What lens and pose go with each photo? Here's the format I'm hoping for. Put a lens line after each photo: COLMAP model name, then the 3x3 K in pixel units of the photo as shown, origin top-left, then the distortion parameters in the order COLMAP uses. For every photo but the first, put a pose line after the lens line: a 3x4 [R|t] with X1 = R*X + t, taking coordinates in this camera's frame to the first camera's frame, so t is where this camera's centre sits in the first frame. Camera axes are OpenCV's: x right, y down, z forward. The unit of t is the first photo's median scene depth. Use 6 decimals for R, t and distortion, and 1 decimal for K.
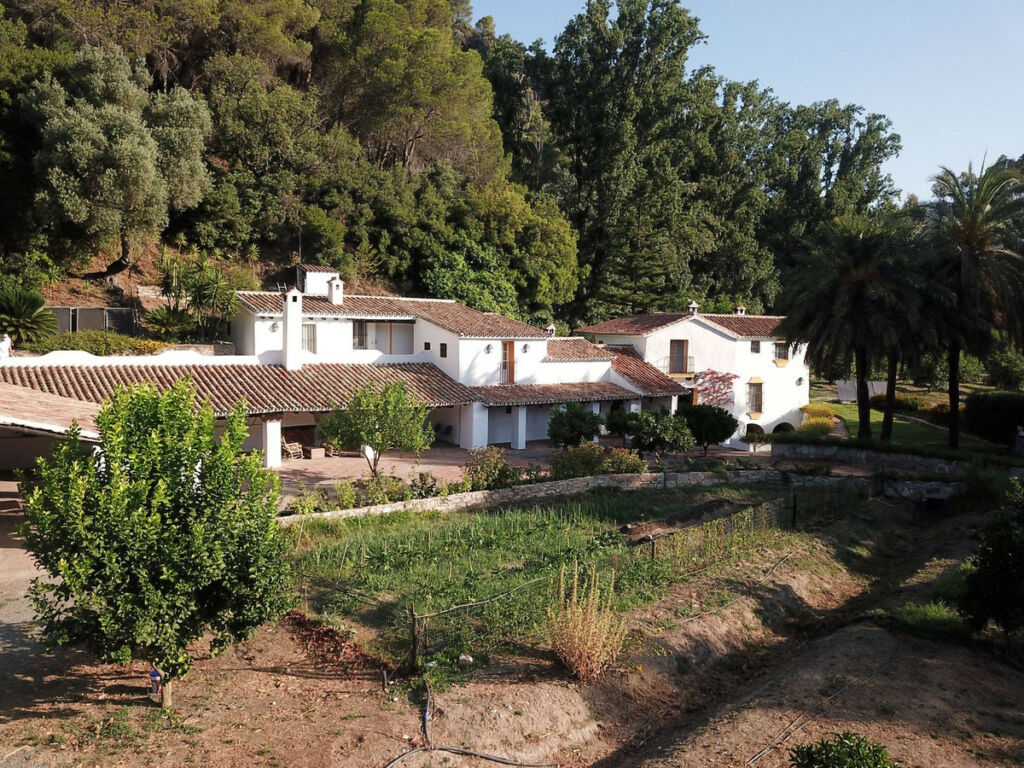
lens RADIAL K [[799.0, 0, 505.3], [0, 799.0, 385.1], [0, 0, 1]] dist [0.068362, -0.106839]
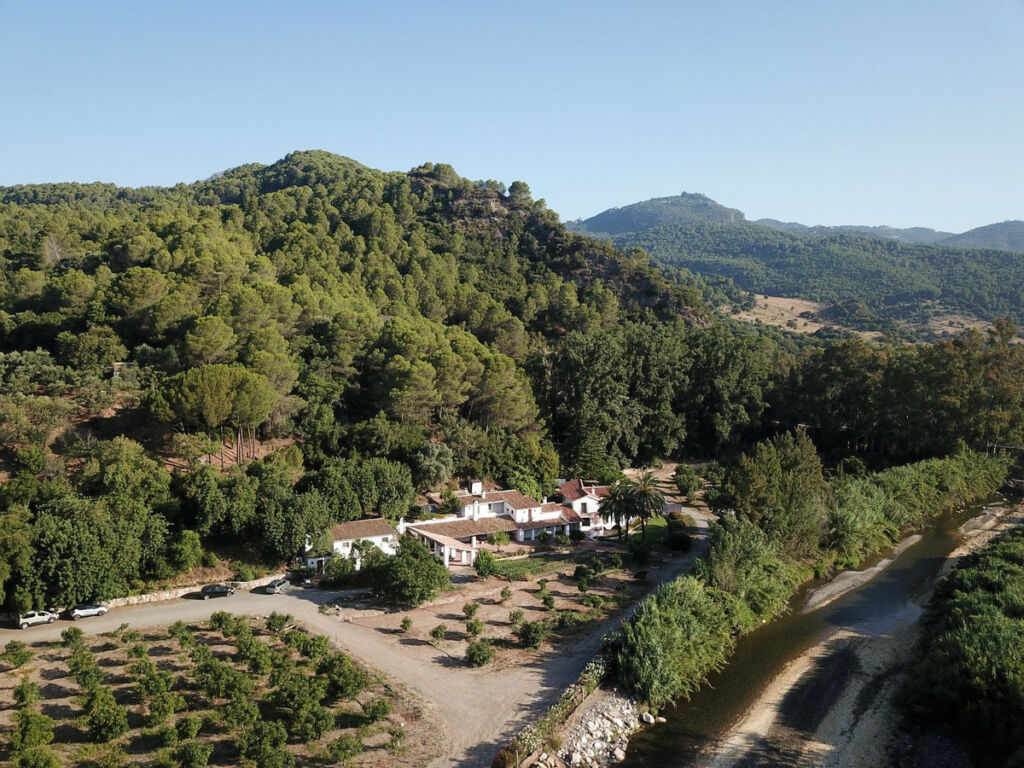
lens RADIAL K [[795.0, 0, 508.7], [0, 795.0, 406.8], [0, 0, 1]] dist [0.040998, -0.050827]
pose [[0.996993, 0.001643, -0.077478, 0.178057], [-0.001353, 0.999992, 0.003807, -0.508506], [0.077484, -0.003691, 0.996987, -2.495993]]
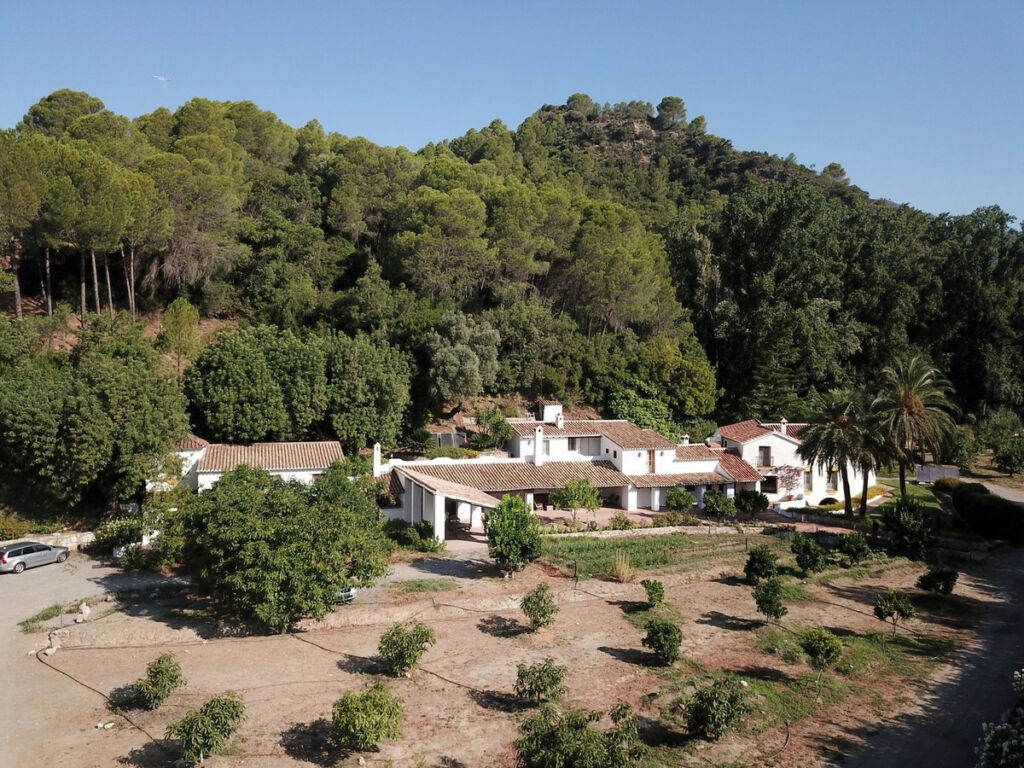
lens RADIAL K [[799.0, 0, 505.3], [0, 799.0, 385.1], [0, 0, 1]] dist [0.068362, -0.106839]
pose [[0.960050, 0.001031, -0.279826, 0.184820], [-0.015715, 0.998614, -0.050238, -0.100687], [0.279387, 0.052628, 0.958735, -0.815118]]
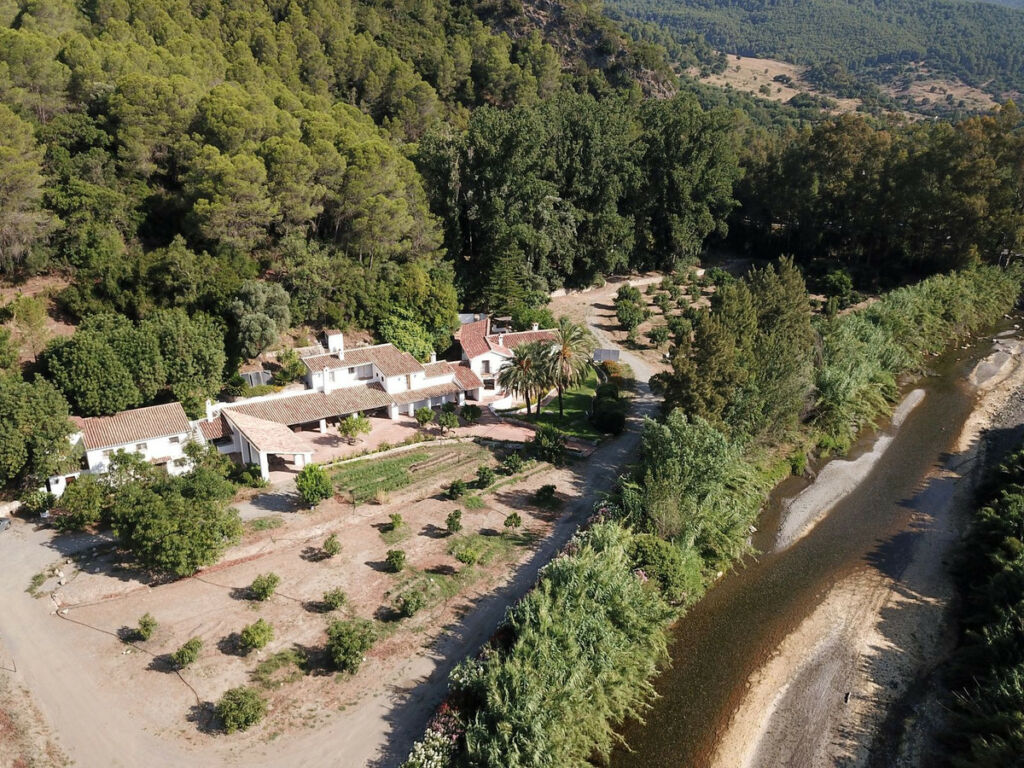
lens RADIAL K [[795.0, 0, 508.7], [0, 795.0, 406.8], [0, 0, 1]] dist [0.040998, -0.050827]
pose [[0.999697, 0.005146, -0.024051, 0.378754], [0.001687, 0.961220, 0.275777, -0.637317], [0.024538, -0.275734, 0.960921, -1.454697]]
